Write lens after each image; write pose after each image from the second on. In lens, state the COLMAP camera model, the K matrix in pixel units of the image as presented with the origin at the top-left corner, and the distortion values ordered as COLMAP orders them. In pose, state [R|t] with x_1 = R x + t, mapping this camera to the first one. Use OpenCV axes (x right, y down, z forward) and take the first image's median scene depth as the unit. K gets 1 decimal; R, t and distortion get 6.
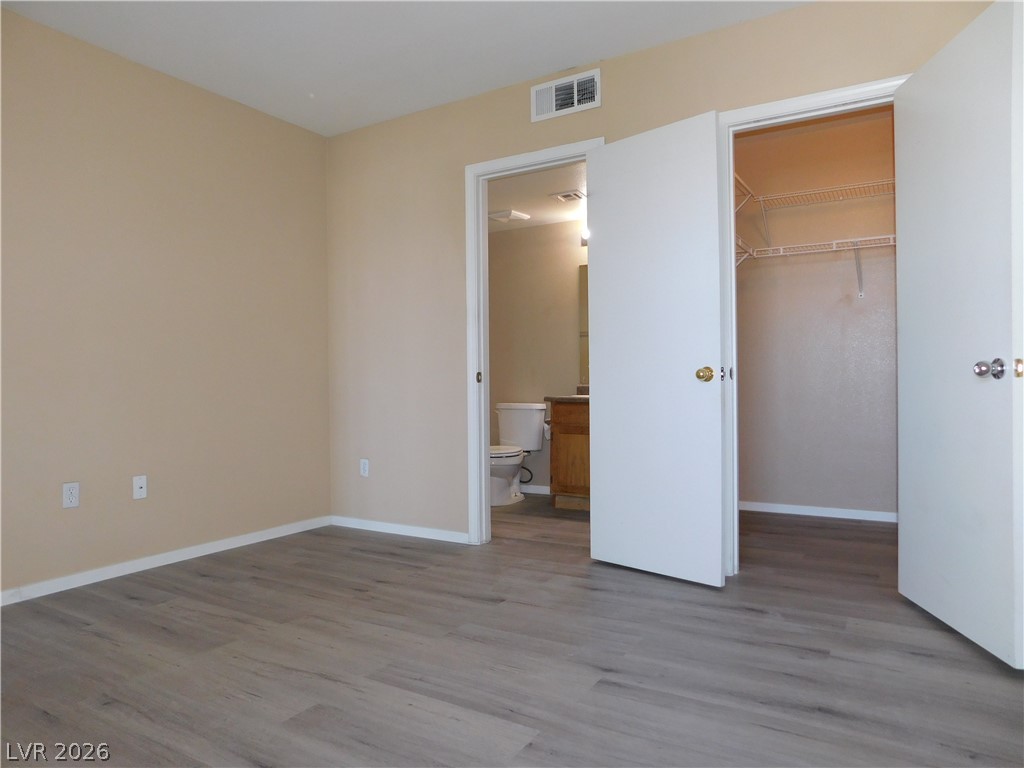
lens RADIAL K [[678.3, 0, 511.4], [0, 678.3, 387.6], [0, 0, 1]] dist [-0.053447, 0.039522]
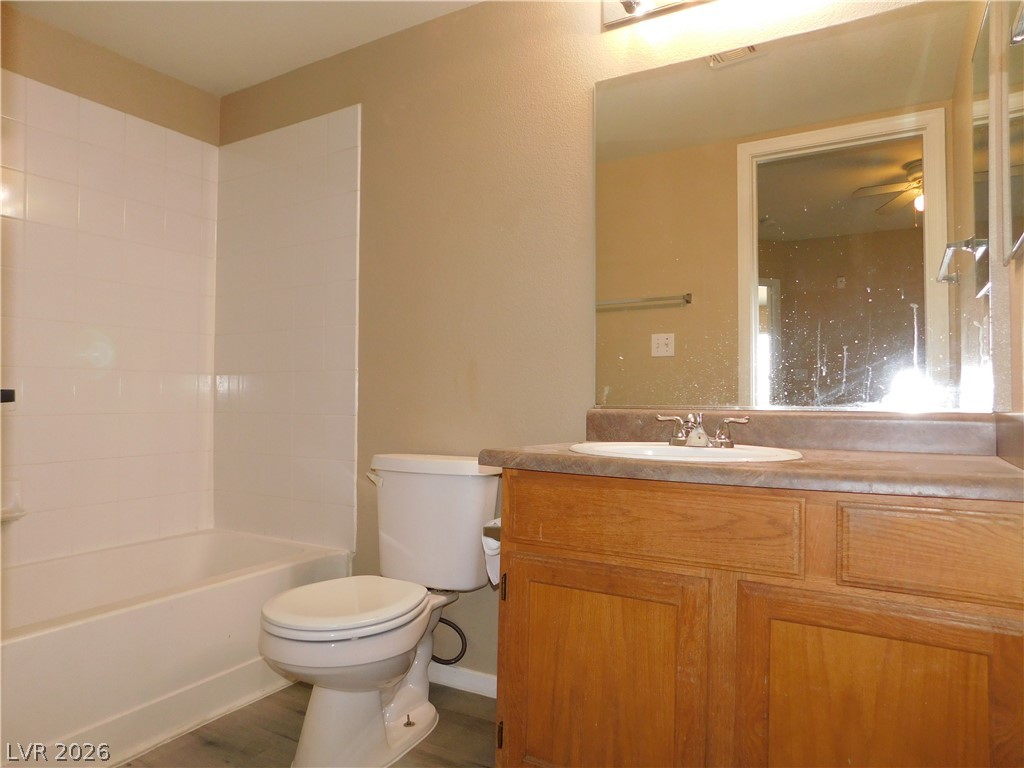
lens RADIAL K [[678.3, 0, 513.3], [0, 678.3, 391.3], [0, 0, 1]] dist [-0.053447, 0.039522]
pose [[0.999752, 0.016770, 0.014658, 0.083376], [-0.016466, 0.999652, -0.020620, -0.009234], [-0.014999, 0.020374, 0.999680, 1.014336]]
